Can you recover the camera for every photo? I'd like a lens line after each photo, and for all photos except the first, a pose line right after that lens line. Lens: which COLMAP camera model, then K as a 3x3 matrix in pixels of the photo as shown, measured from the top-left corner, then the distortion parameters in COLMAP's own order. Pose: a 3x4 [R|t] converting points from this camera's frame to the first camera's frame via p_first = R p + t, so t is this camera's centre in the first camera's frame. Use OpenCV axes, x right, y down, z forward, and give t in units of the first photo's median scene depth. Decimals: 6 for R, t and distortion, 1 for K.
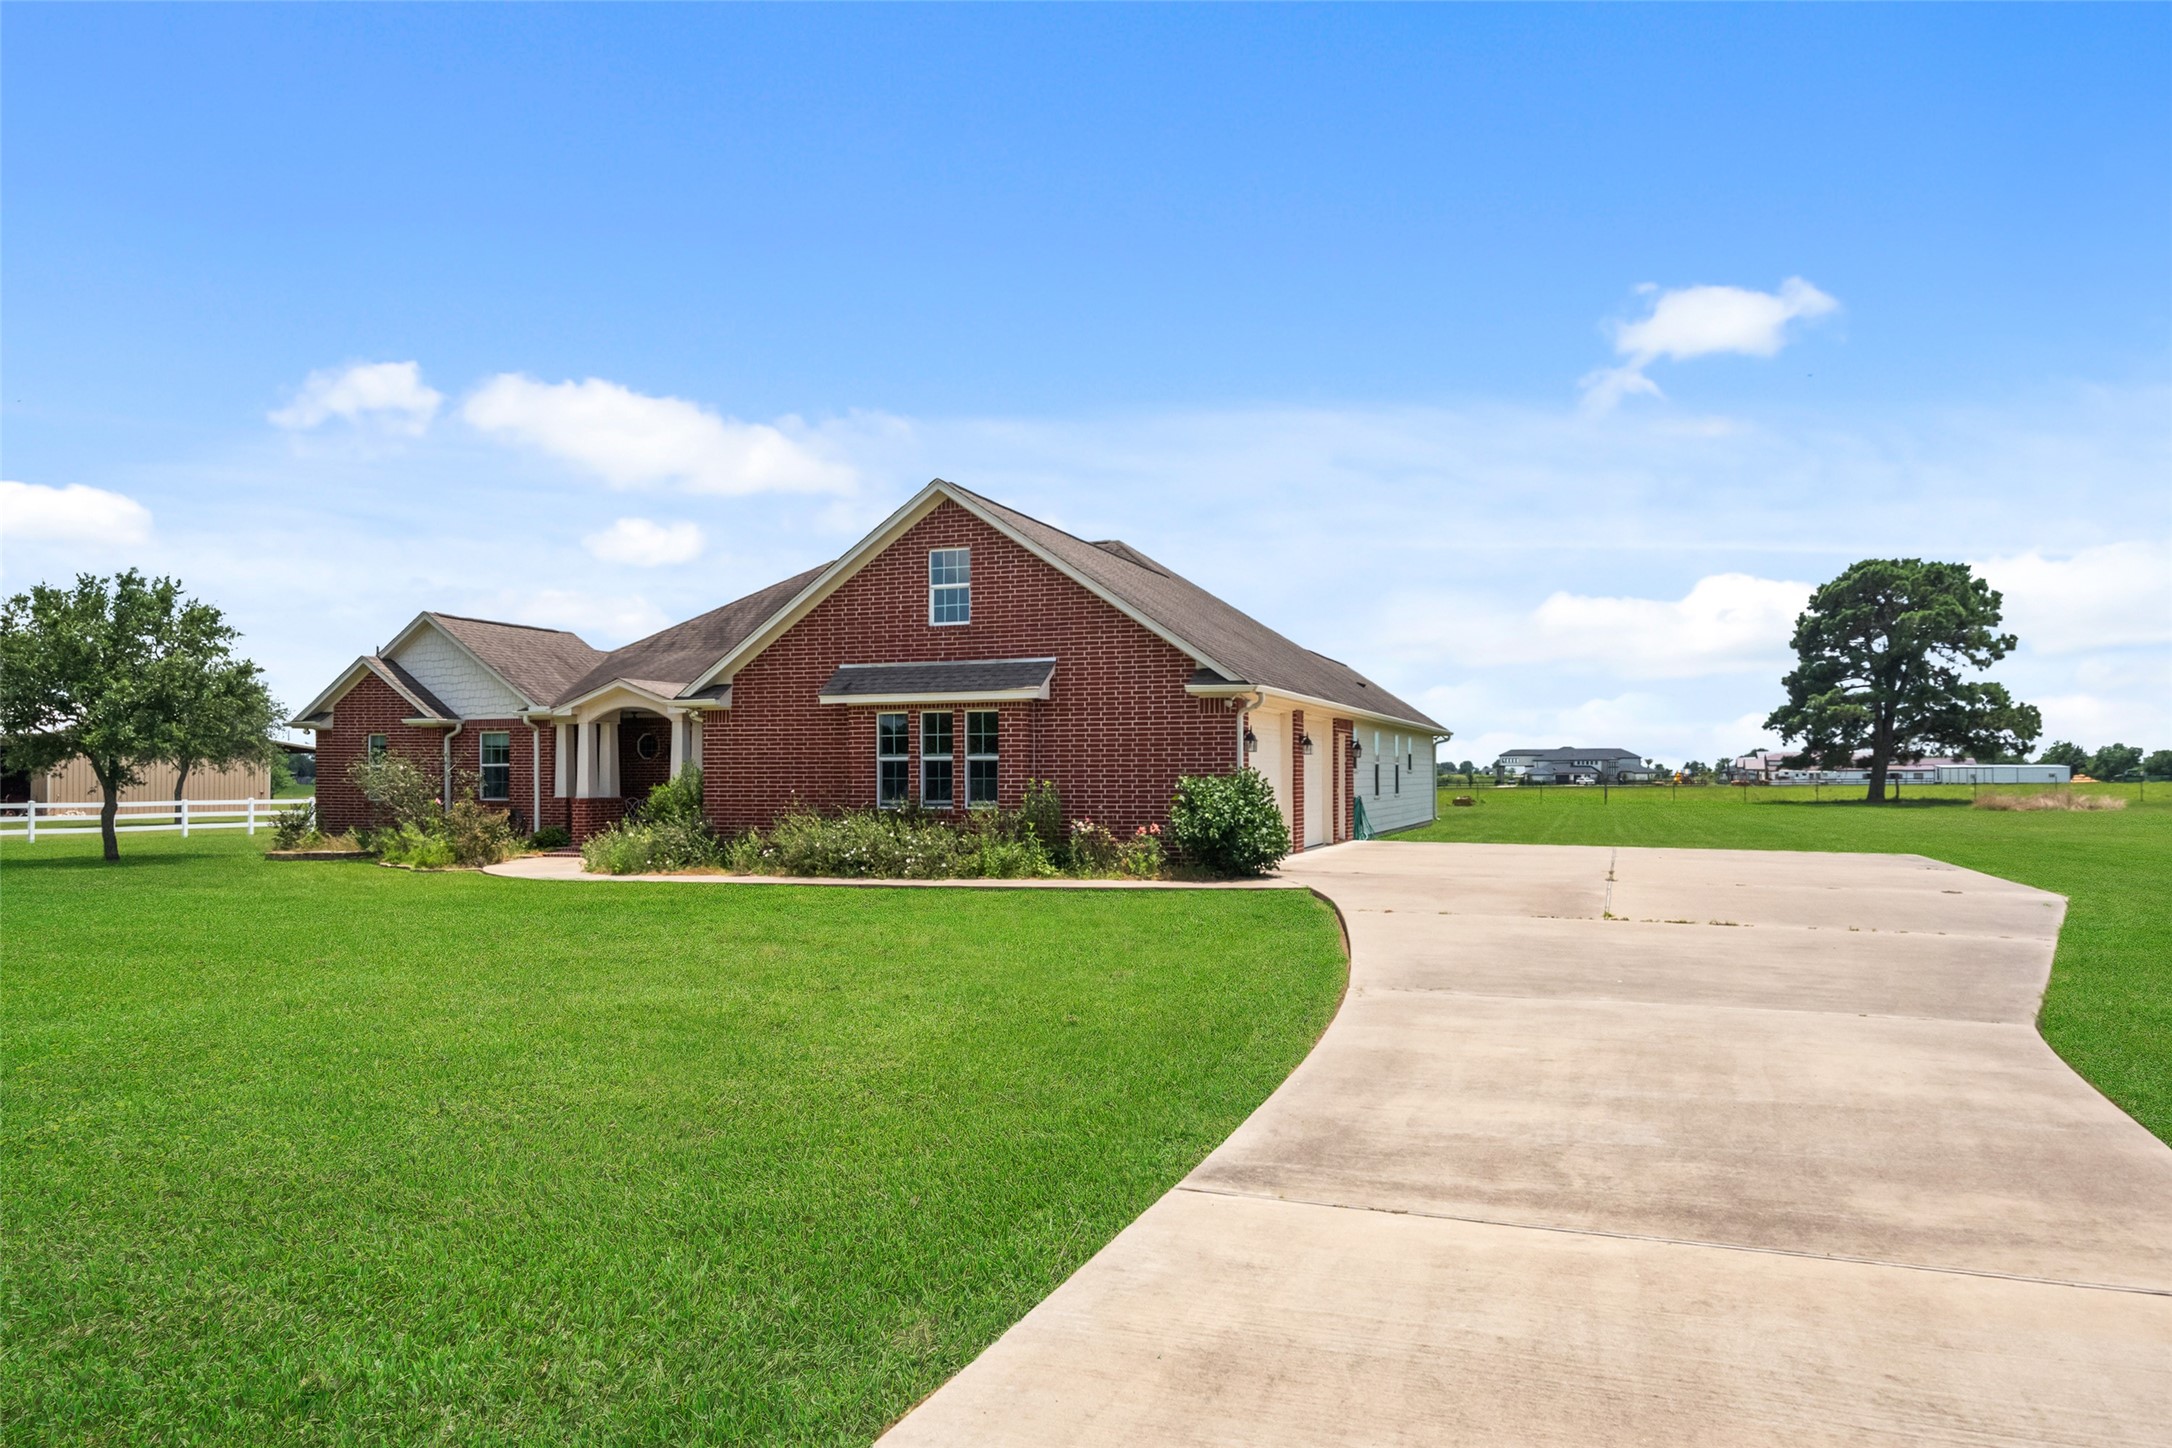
lens RADIAL K [[1395.3, 0, 1085.7], [0, 1395.3, 736.6], [0, 0, 1]] dist [0.007340, 0.001549]
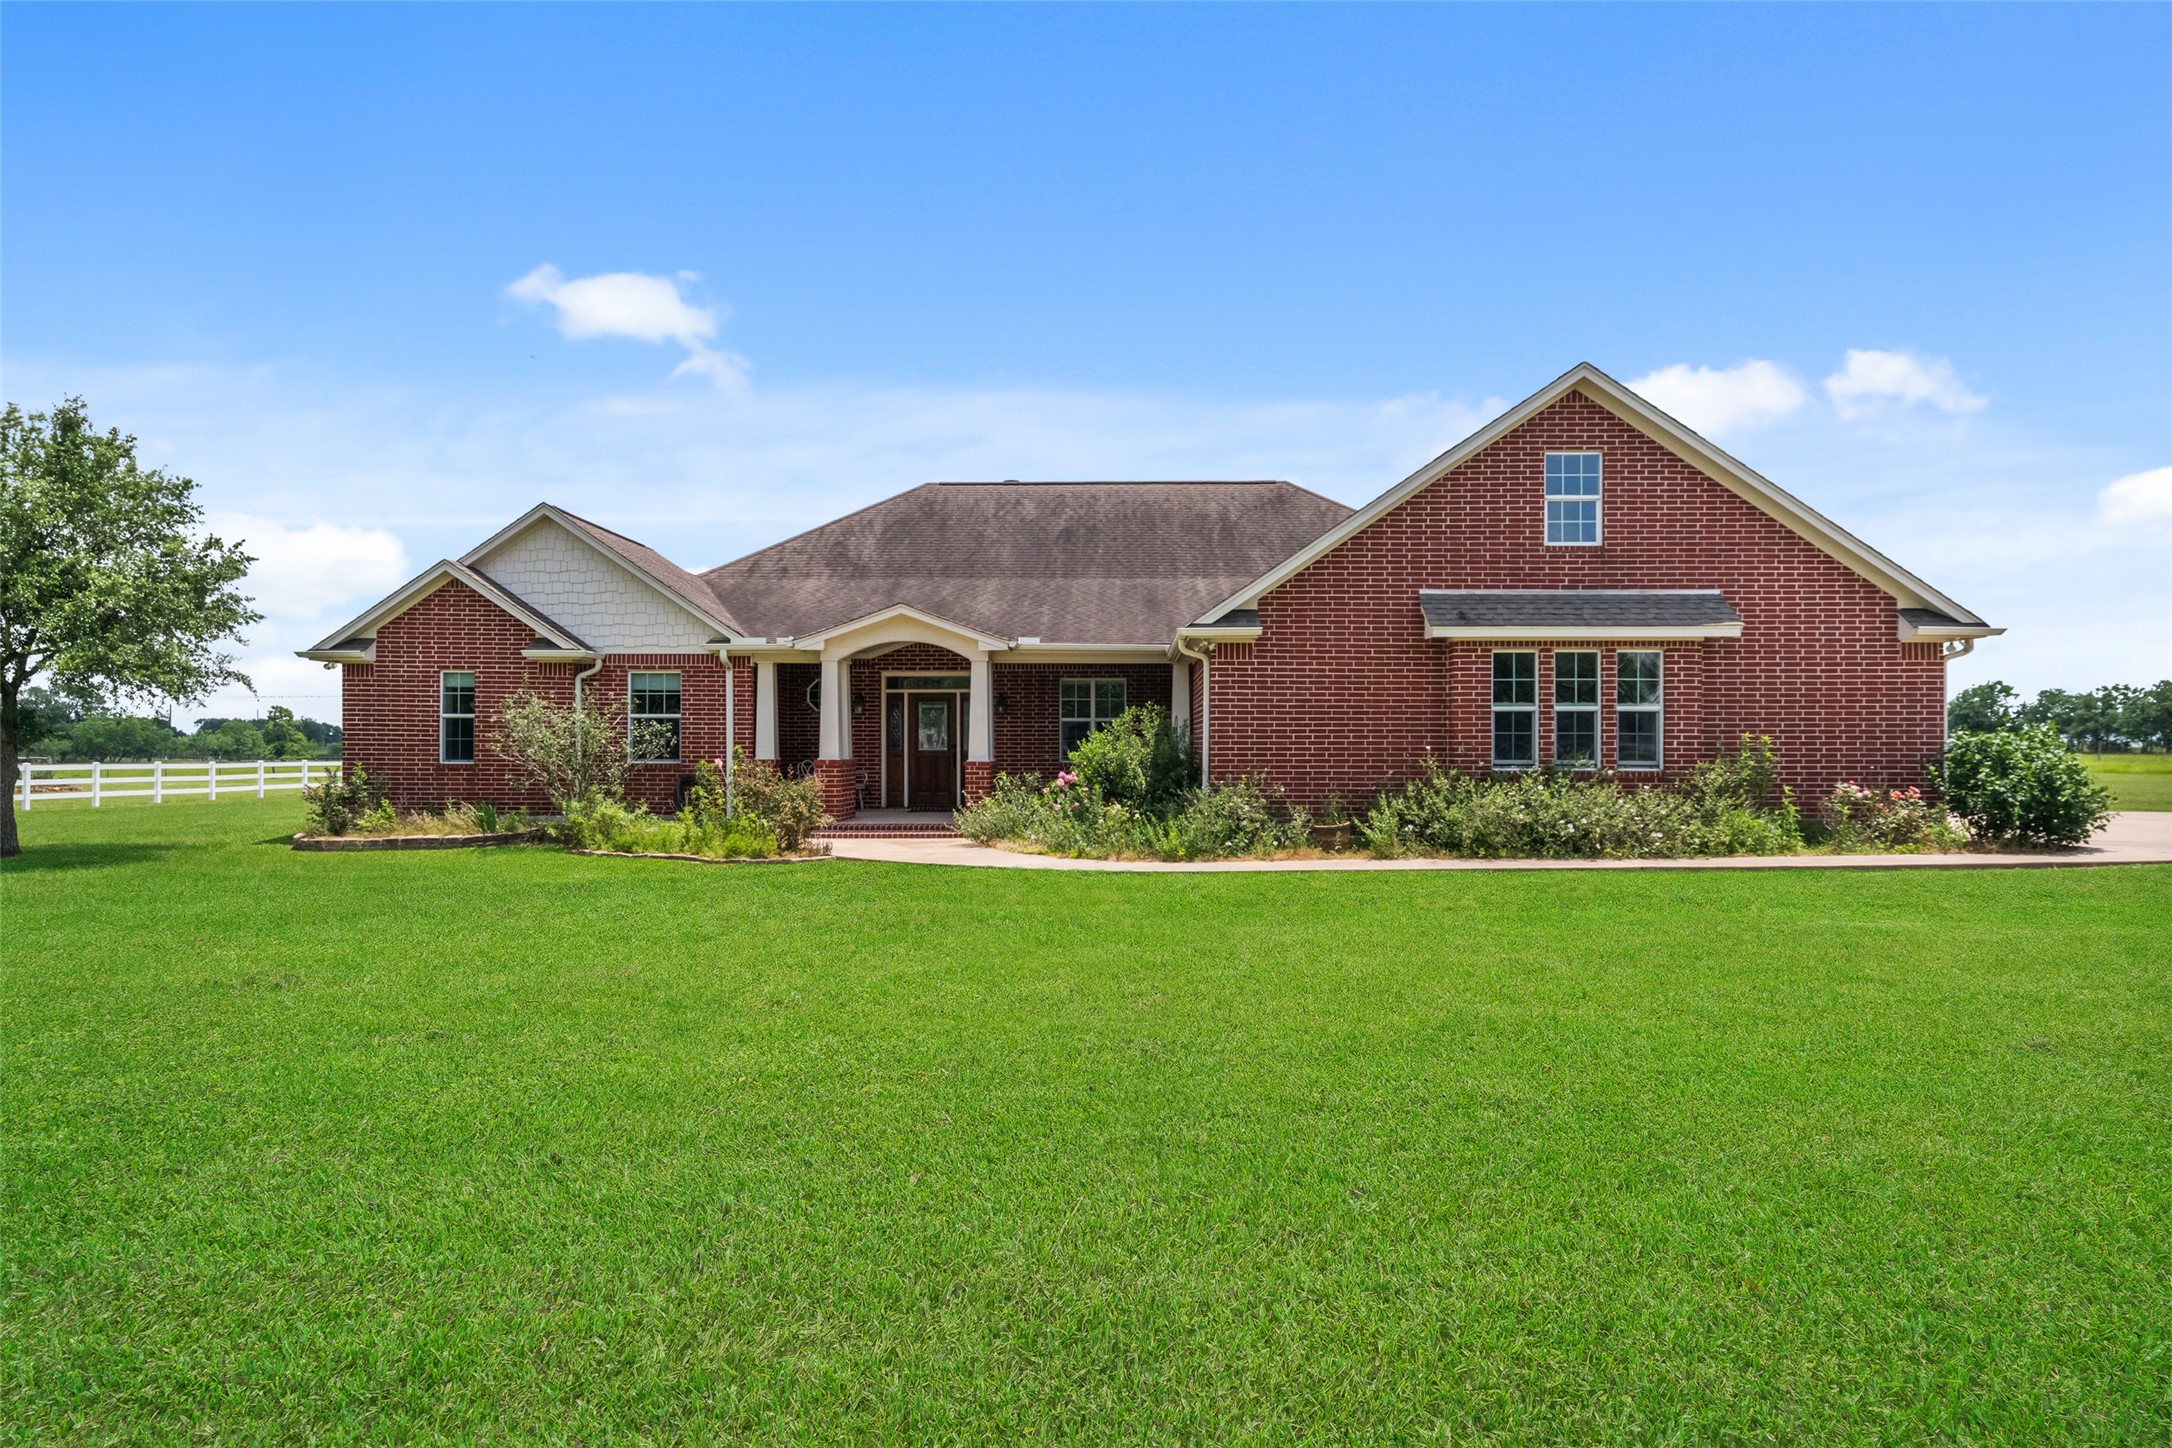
lens RADIAL K [[1296.9, 0, 1086.6], [0, 1296.9, 724.1], [0, 0, 1]] dist [-0.002721, 0.006201]
pose [[0.938650, 0.010453, 0.344712, -0.588802], [-0.014037, 0.999870, 0.007903, 0.021162], [-0.344585, -0.012257, 0.938675, 0.363992]]
